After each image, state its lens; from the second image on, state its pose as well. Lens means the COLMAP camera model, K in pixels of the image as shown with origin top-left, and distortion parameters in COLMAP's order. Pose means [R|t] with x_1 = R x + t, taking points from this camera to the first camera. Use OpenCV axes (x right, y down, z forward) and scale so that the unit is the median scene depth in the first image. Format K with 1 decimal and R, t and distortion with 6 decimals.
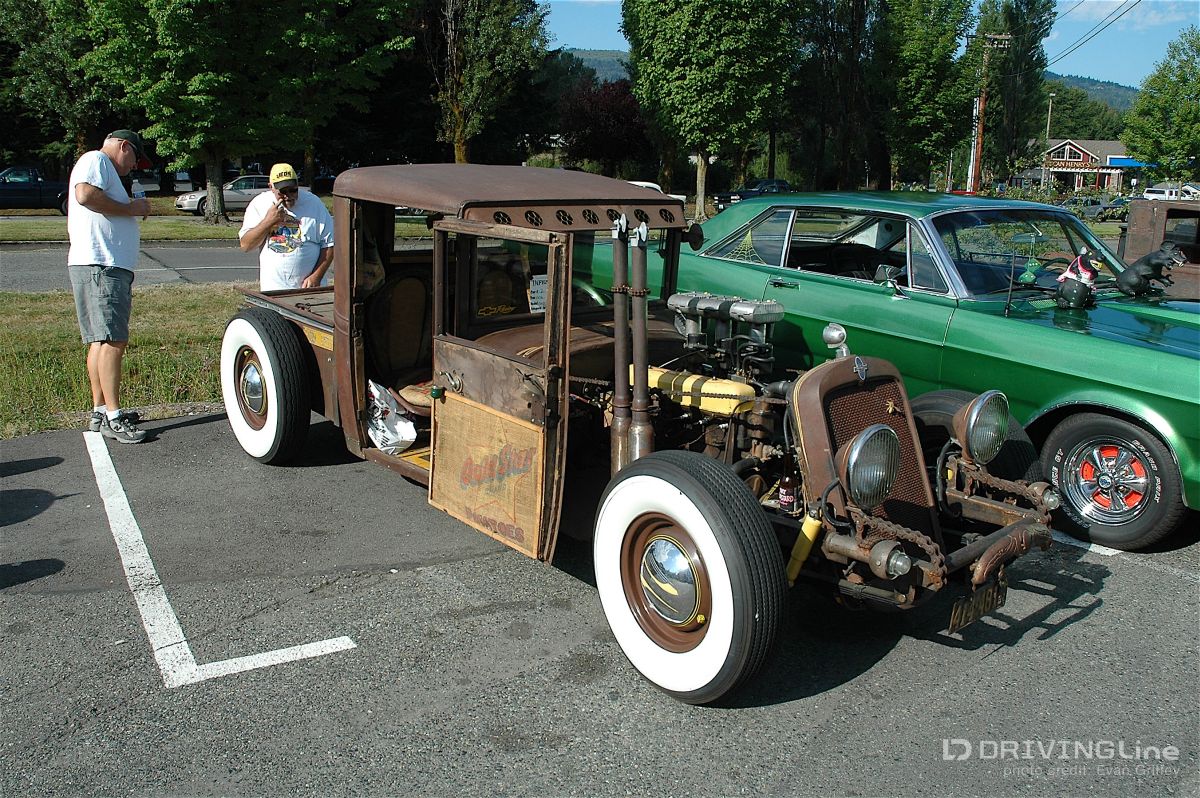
lens RADIAL K [[898.8, 0, 600.0], [0, 898.8, 399.0], [0, 0, 1]] dist [-0.106493, 0.035864]
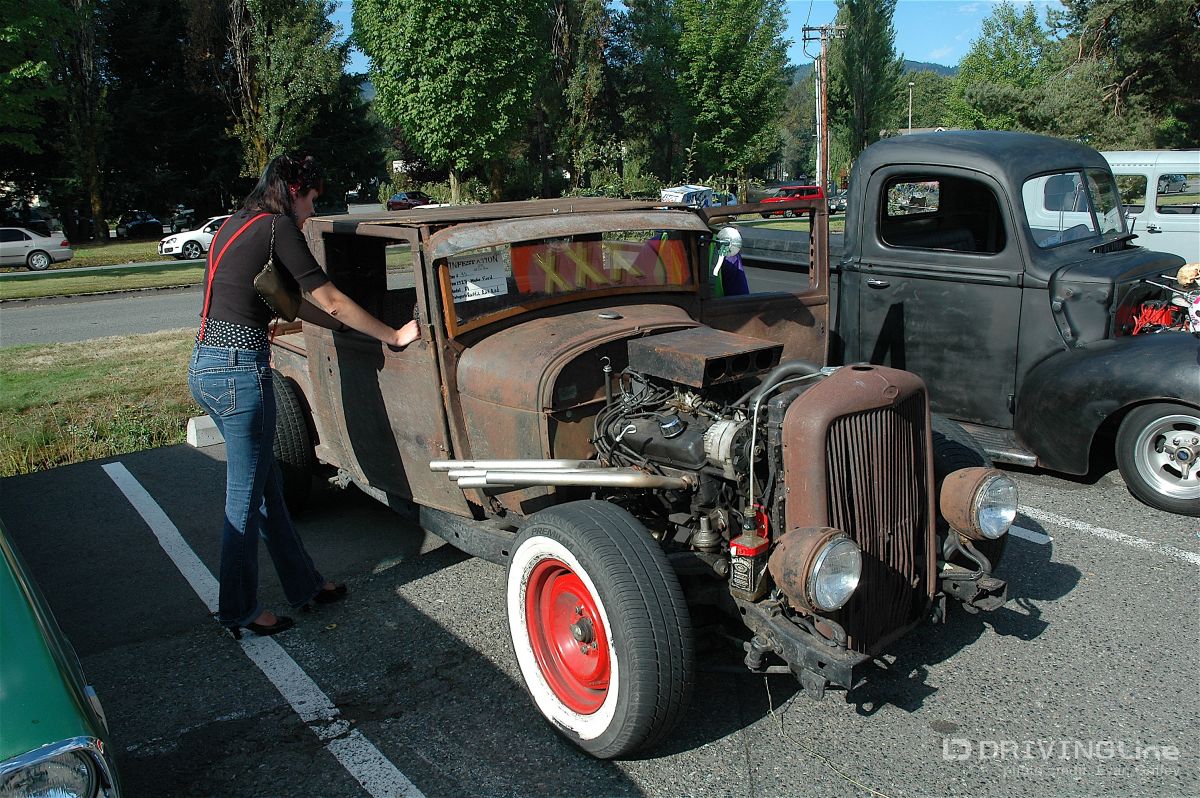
lens RADIAL K [[898.8, 0, 600.0], [0, 898.8, 399.0], [0, 0, 1]] dist [-0.106493, 0.035864]
pose [[0.991605, -0.090435, 0.092417, 0.163207], [0.091984, 0.995680, -0.012626, -0.022653], [-0.090876, 0.021021, 0.995640, 0.097739]]
